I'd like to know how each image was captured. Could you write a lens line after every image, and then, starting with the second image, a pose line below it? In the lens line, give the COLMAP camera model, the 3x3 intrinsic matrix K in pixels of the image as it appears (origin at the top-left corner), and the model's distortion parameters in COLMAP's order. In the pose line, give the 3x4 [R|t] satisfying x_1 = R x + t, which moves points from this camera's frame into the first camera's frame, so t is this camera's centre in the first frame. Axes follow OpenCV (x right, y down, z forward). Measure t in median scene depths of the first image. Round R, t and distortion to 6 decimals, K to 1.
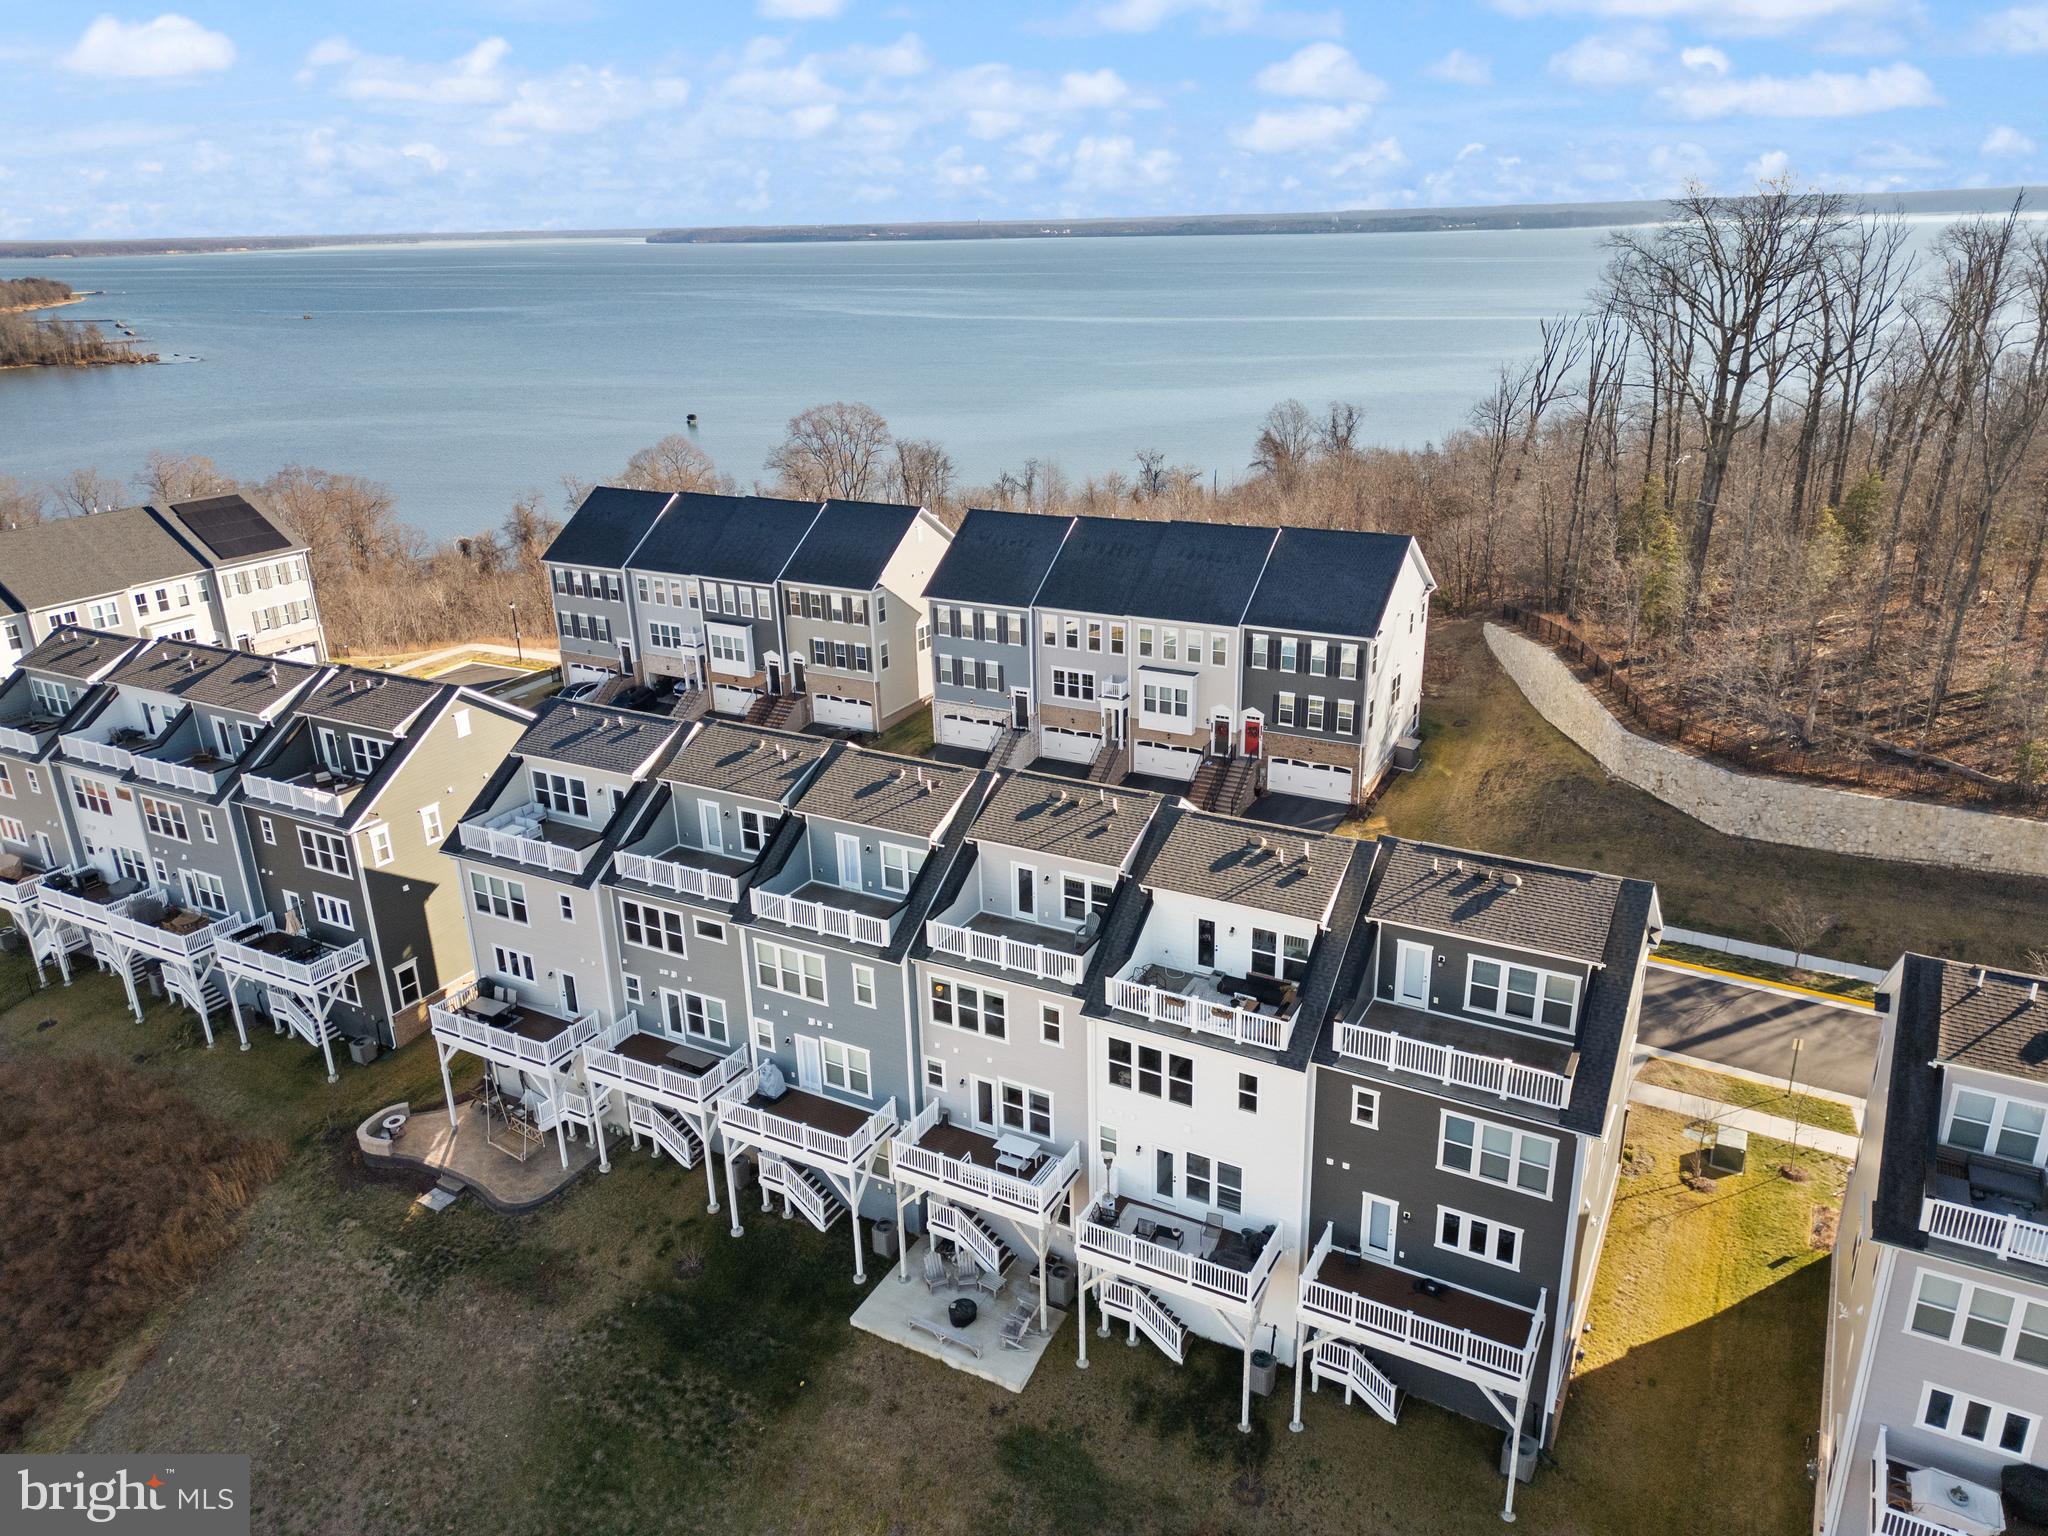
lens RADIAL K [[1431.4, 0, 1030.5], [0, 1431.4, 767.1], [0, 0, 1]] dist [0.084039, -0.080362]
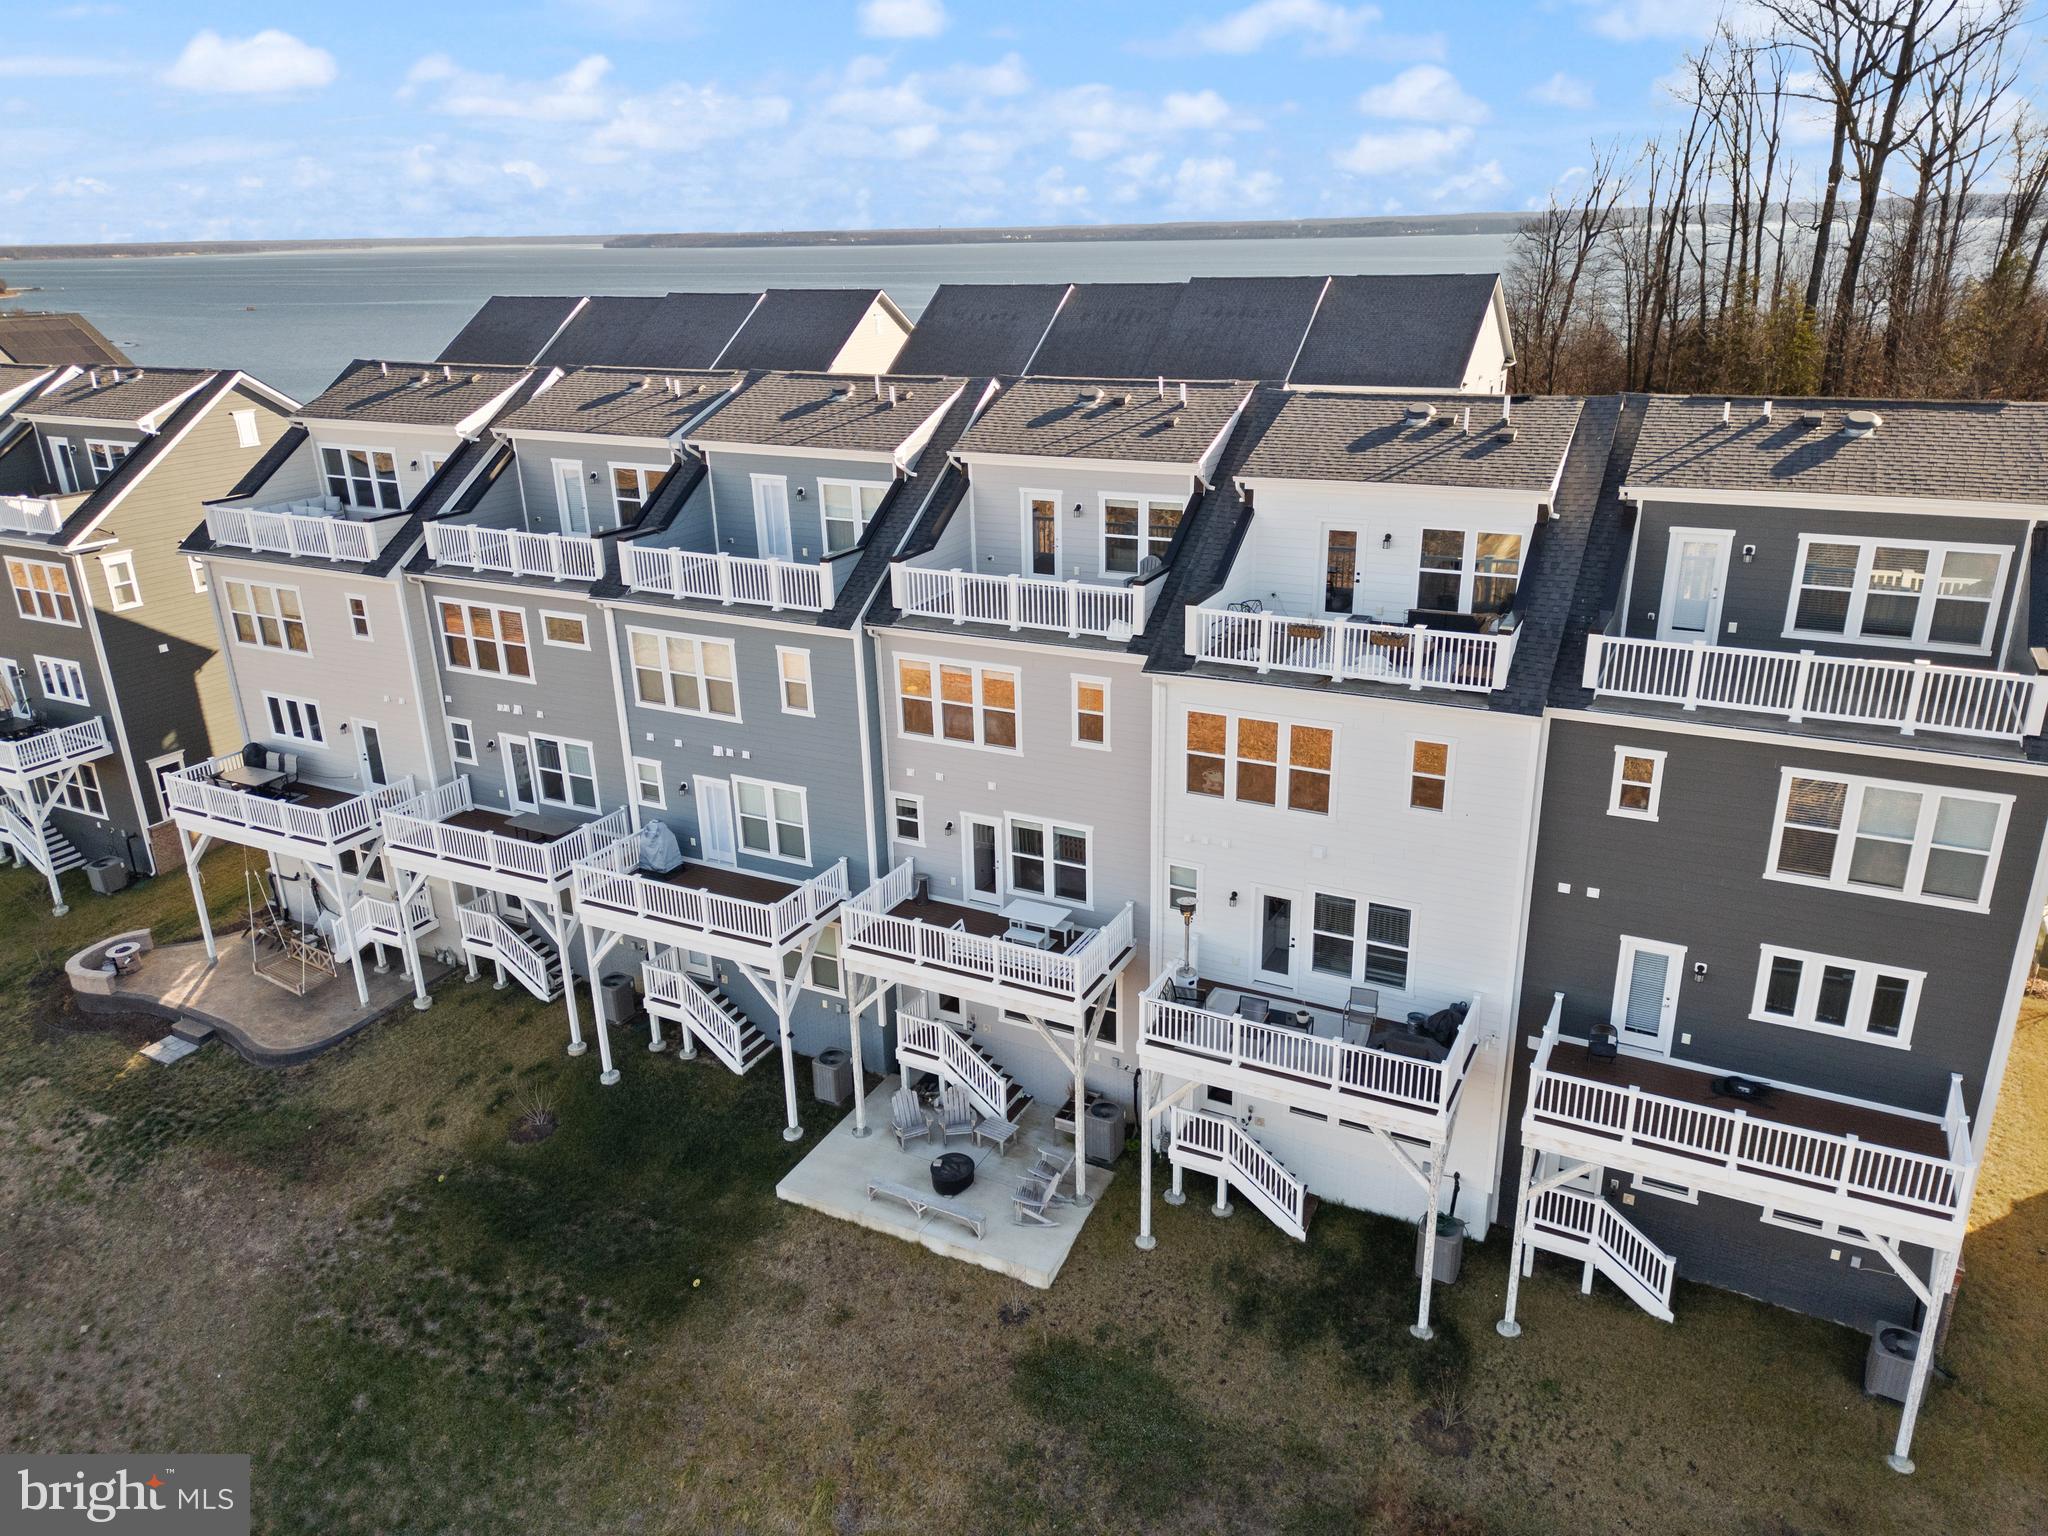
lens RADIAL K [[1431.4, 0, 1030.5], [0, 1431.4, 767.1], [0, 0, 1]] dist [0.084039, -0.080362]
pose [[0.999678, -0.006991, 0.024388, -0.025096], [0.007147, 0.999955, -0.006293, 0.189185], [-0.024343, 0.006465, 0.999683, 0.338364]]
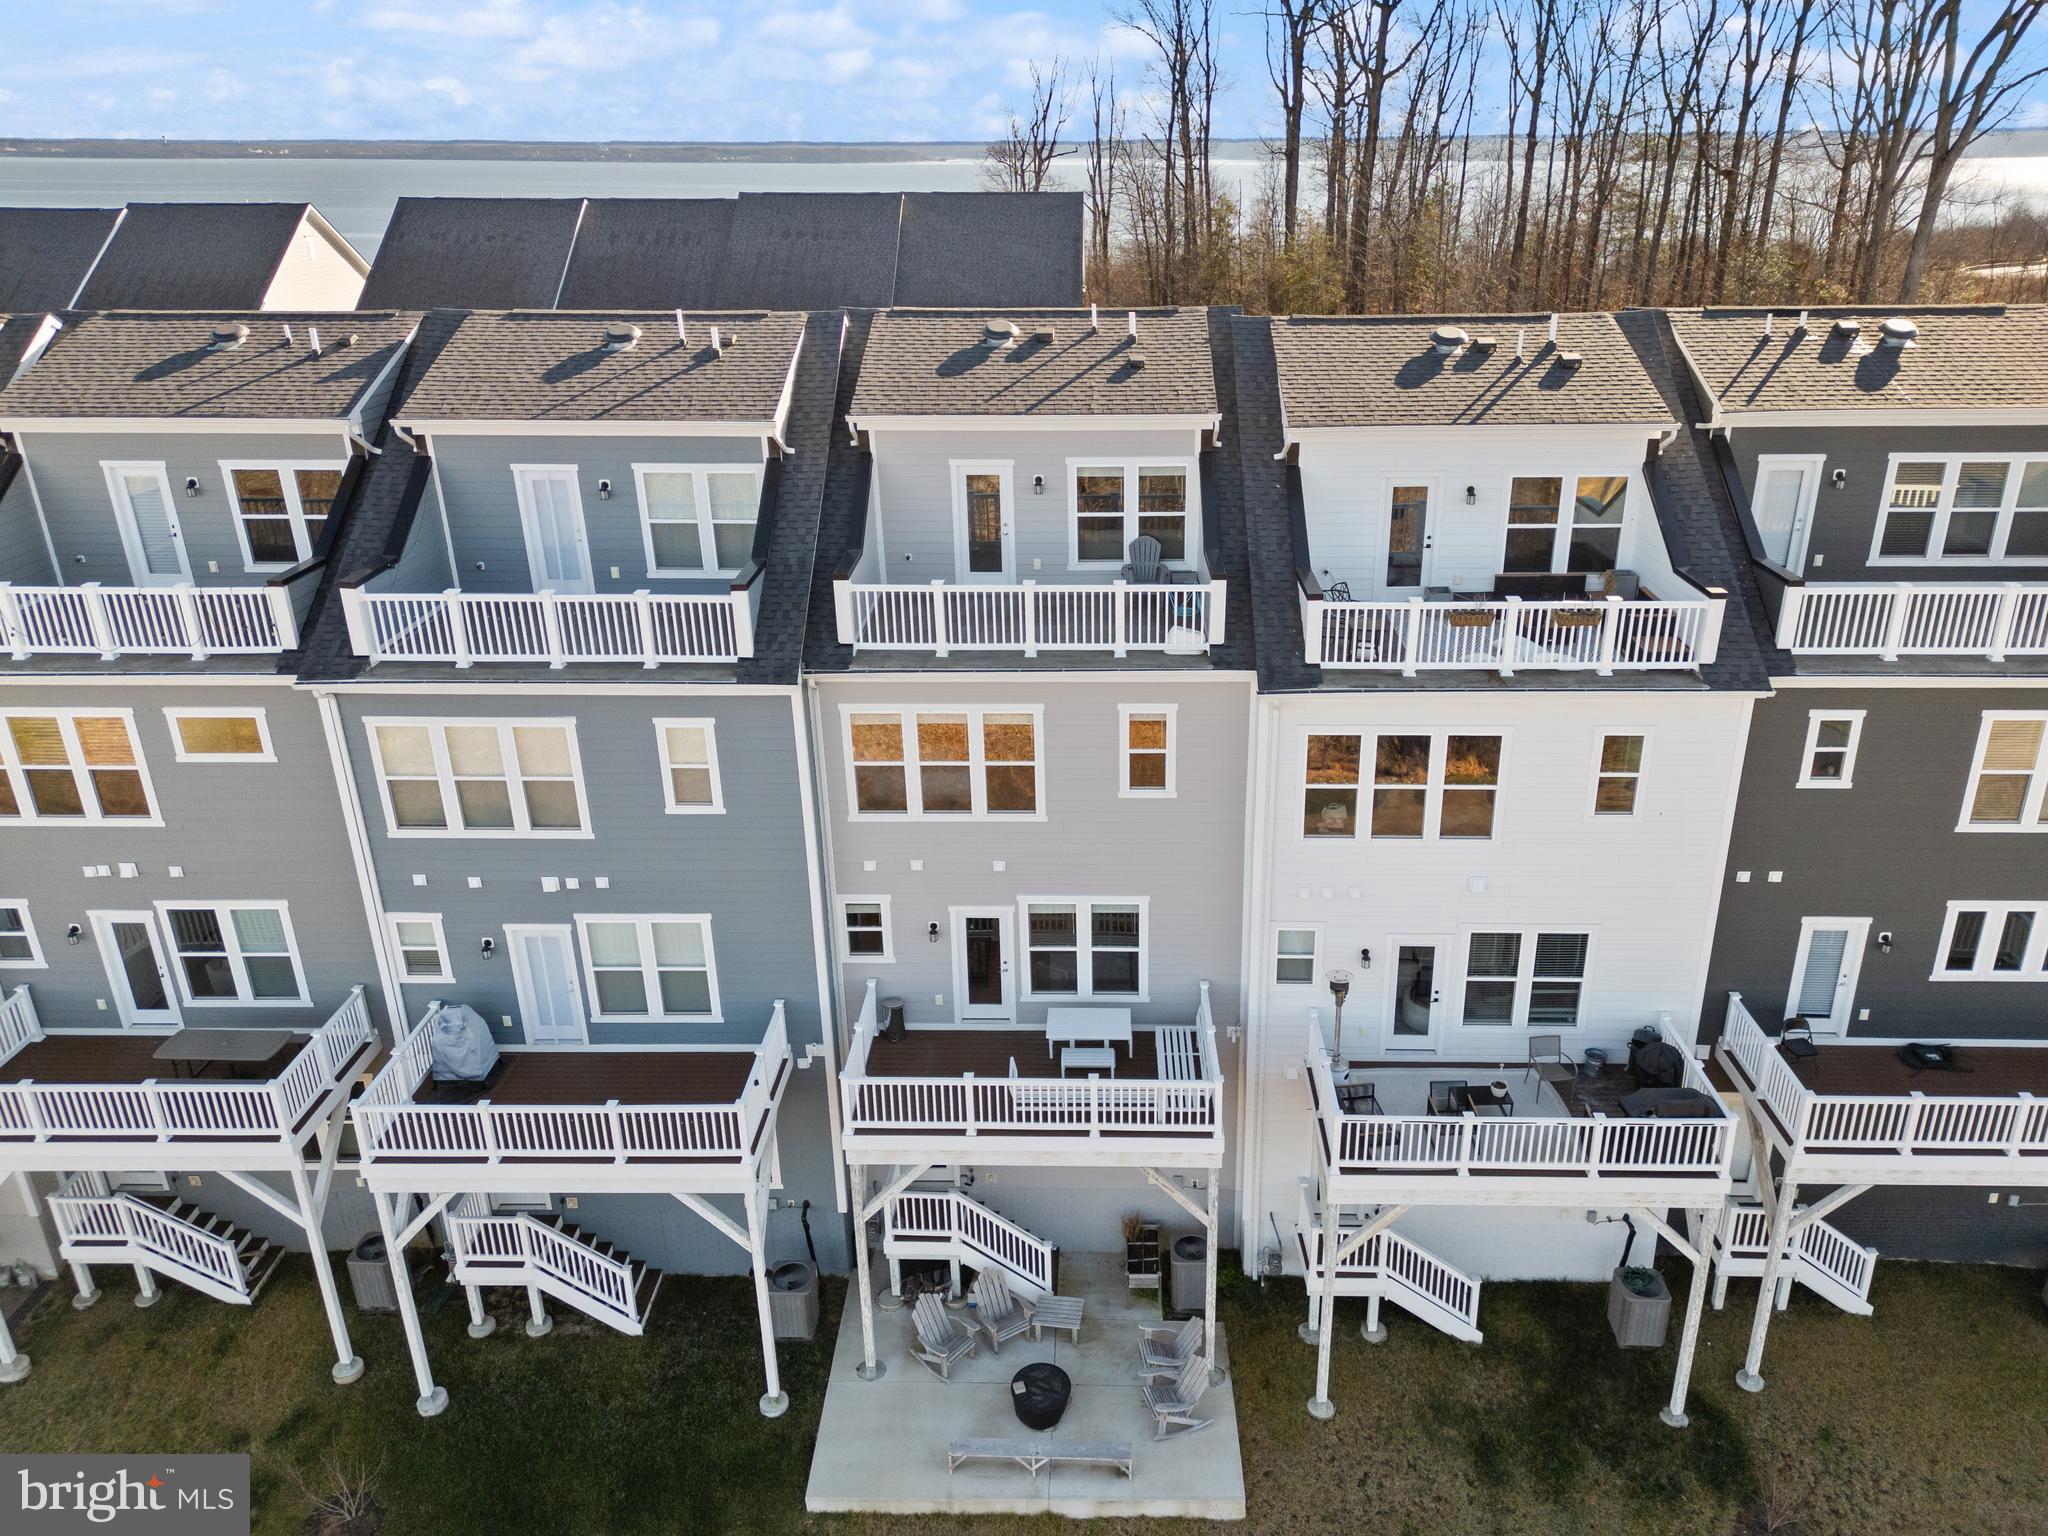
lens RADIAL K [[1446.1, 0, 1083.0], [0, 1446.1, 759.8], [0, 0, 1]] dist [0.062901, -0.048503]
pose [[0.885285, -0.162977, 0.435556, -0.195403], [0.150235, 0.986589, 0.063805, 0.135261], [-0.440114, 0.008950, 0.897897, 0.526928]]
